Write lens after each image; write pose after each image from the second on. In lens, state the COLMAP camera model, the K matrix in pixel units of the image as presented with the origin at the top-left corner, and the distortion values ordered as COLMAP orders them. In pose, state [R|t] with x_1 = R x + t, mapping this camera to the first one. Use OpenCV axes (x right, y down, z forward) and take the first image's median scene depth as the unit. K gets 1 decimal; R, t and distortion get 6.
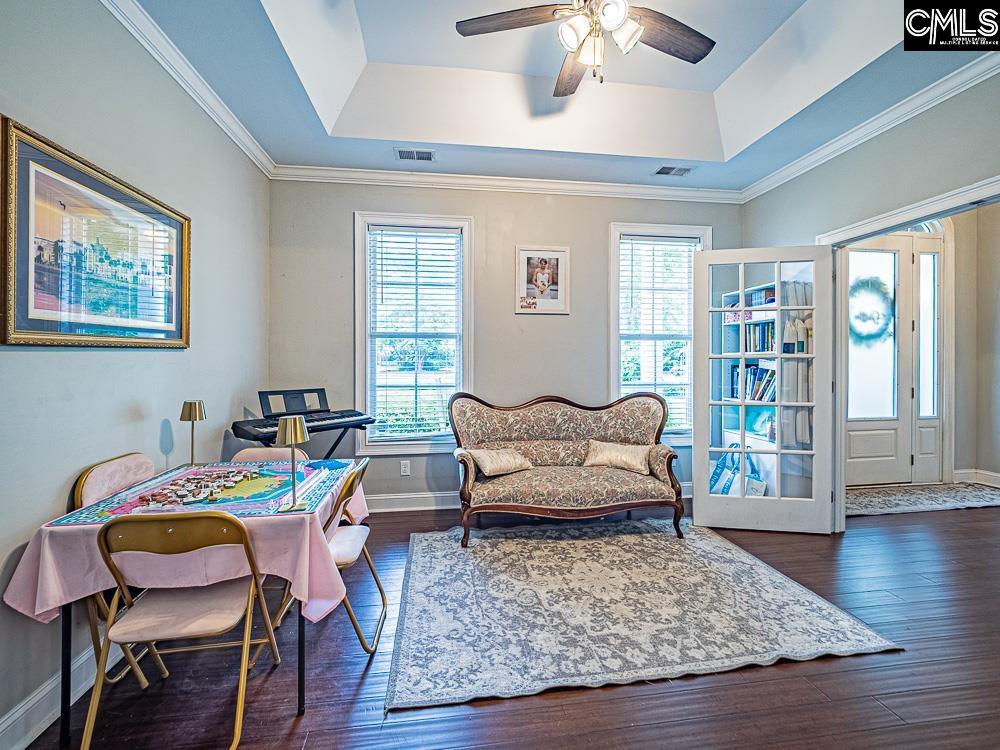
lens RADIAL K [[431.9, 0, 493.0], [0, 431.9, 362.4], [0, 0, 1]] dist [-0.013456, 0.001908]
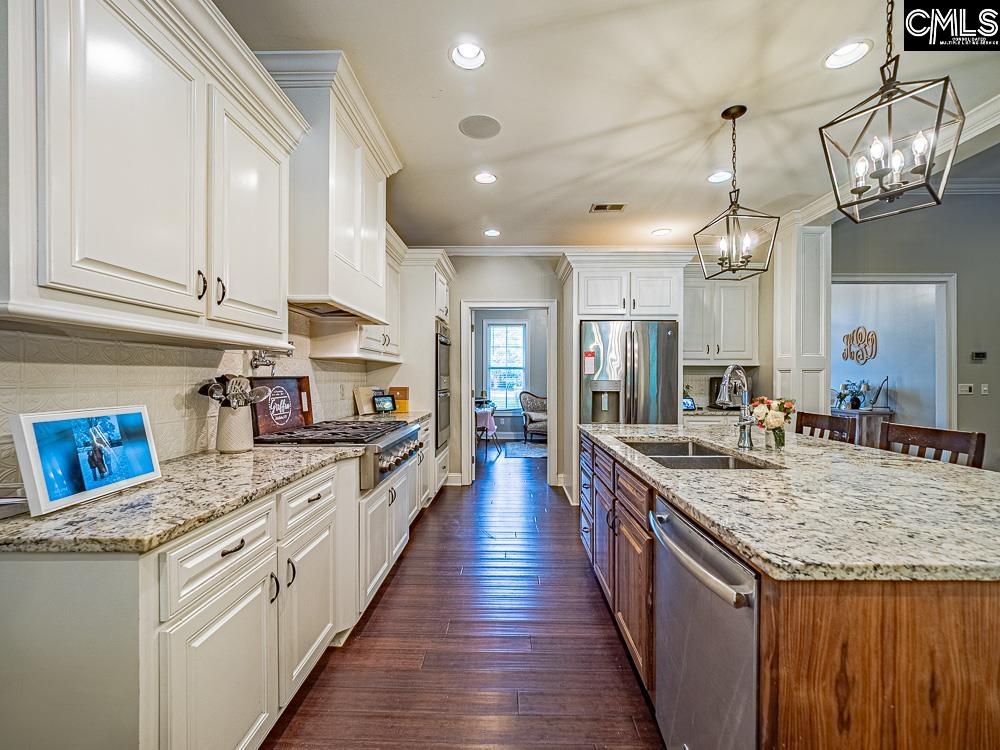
lens RADIAL K [[431.9, 0, 500.5], [0, 431.9, 377.5], [0, 0, 1]] dist [-0.013456, 0.001908]
pose [[0.989102, 0.004342, -0.147167, 0.196620], [-0.005496, 0.999957, -0.007438, 0.010972], [0.147128, 0.008166, 0.989084, -1.881792]]
